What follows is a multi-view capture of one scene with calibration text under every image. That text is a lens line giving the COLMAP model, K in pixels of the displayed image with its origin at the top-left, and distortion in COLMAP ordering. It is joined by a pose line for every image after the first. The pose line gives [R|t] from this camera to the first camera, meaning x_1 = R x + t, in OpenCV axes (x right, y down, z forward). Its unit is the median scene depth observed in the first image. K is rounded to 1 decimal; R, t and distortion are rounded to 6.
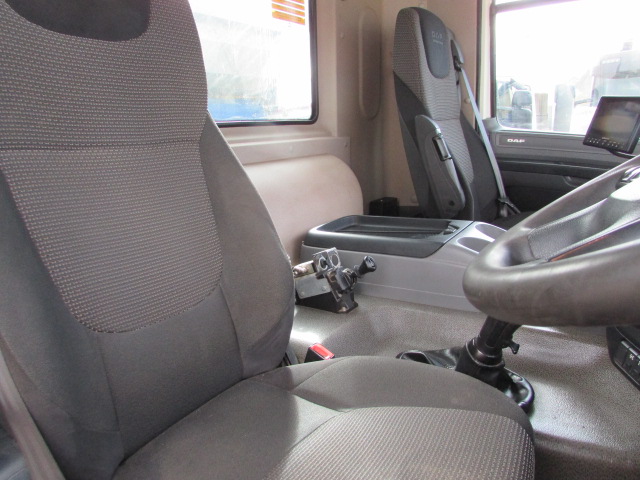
lens RADIAL K [[461.7, 0, 331.1], [0, 461.7, 228.7], [0, 0, 1]] dist [-0.001558, 0.000027]
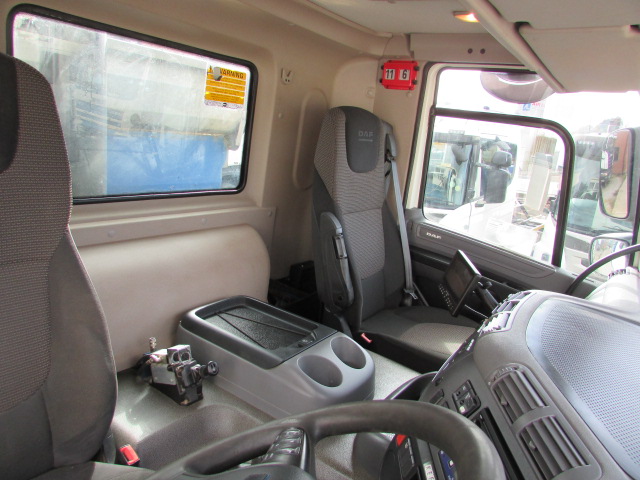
lens RADIAL K [[457.3, 0, 320.0], [0, 457.3, 240.0], [0, 0, 1]] dist [-0.027667, -0.001408]
pose [[0.983789, 0.179328, -0.000588, 0.186838], [-0.179300, 0.983685, 0.014663, -0.191206], [0.003208, -0.014320, 0.999892, -0.060312]]
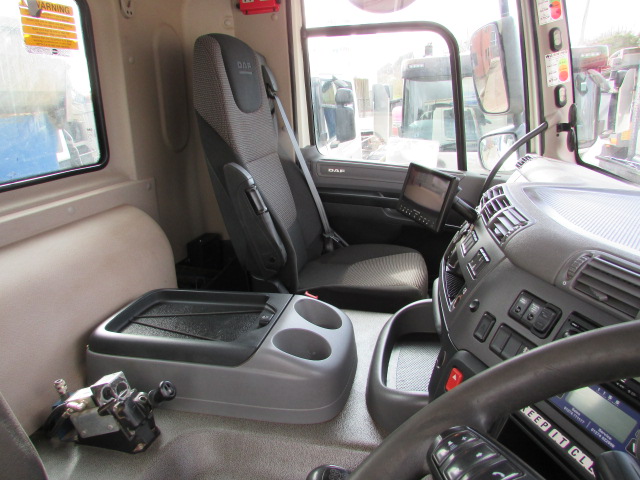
lens RADIAL K [[457.3, 0, 320.0], [0, 457.3, 240.0], [0, 0, 1]] dist [-0.027667, -0.001408]
pose [[0.947119, -0.083766, 0.309757, 0.074292], [0.065714, 0.995500, 0.068279, -0.145547], [-0.314083, -0.044313, 0.948361, 0.116133]]
